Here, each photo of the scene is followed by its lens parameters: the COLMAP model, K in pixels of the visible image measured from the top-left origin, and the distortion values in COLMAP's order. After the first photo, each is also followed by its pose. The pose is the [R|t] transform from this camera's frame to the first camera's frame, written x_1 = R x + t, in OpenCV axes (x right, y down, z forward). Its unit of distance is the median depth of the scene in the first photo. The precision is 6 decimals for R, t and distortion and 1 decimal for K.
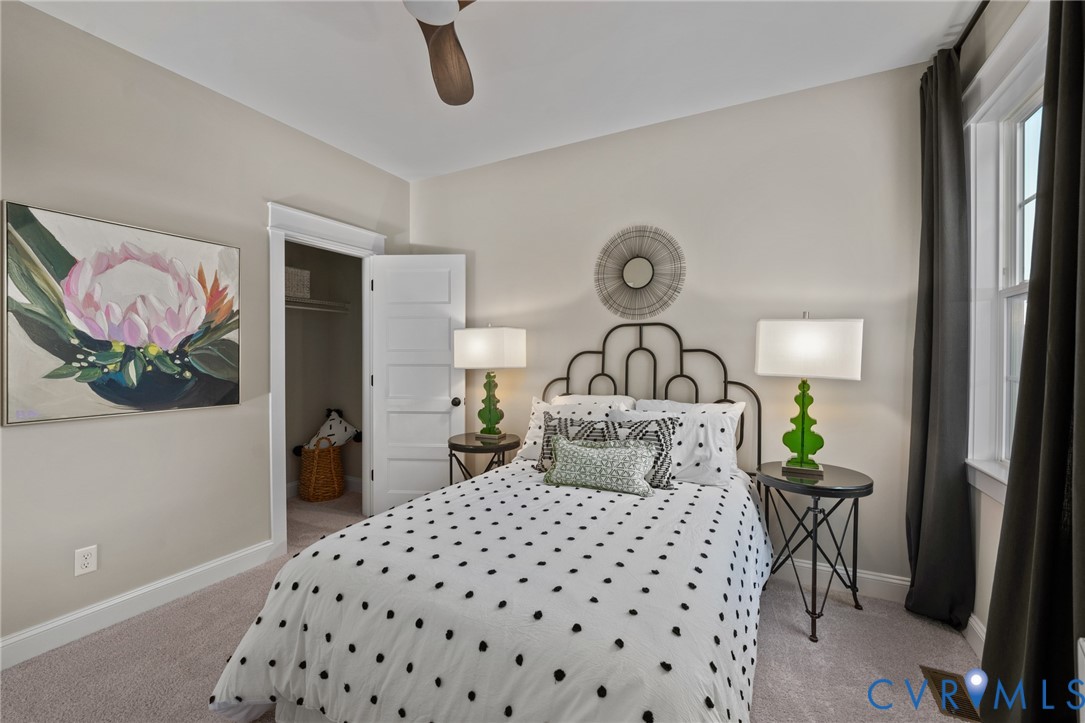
lens RADIAL K [[442.8, 0, 543.5], [0, 442.8, 356.0], [0, 0, 1]] dist [0.000843, 0.000082]
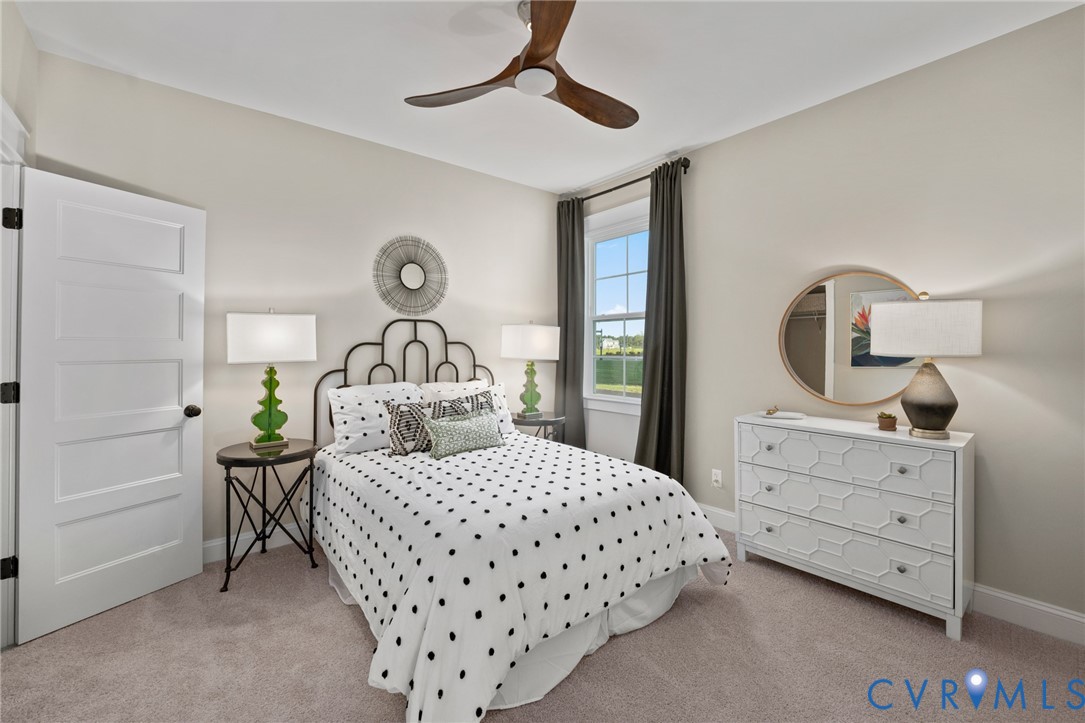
lens RADIAL K [[449.1, 0, 542.8], [0, 449.1, 345.3], [0, 0, 1]] dist [0.000022, 0.000076]
pose [[0.399775, -0.003148, 0.916608, -0.732303], [-0.007771, 0.999947, 0.006823, -0.015524], [-0.916580, -0.009851, 0.399729, 0.205101]]
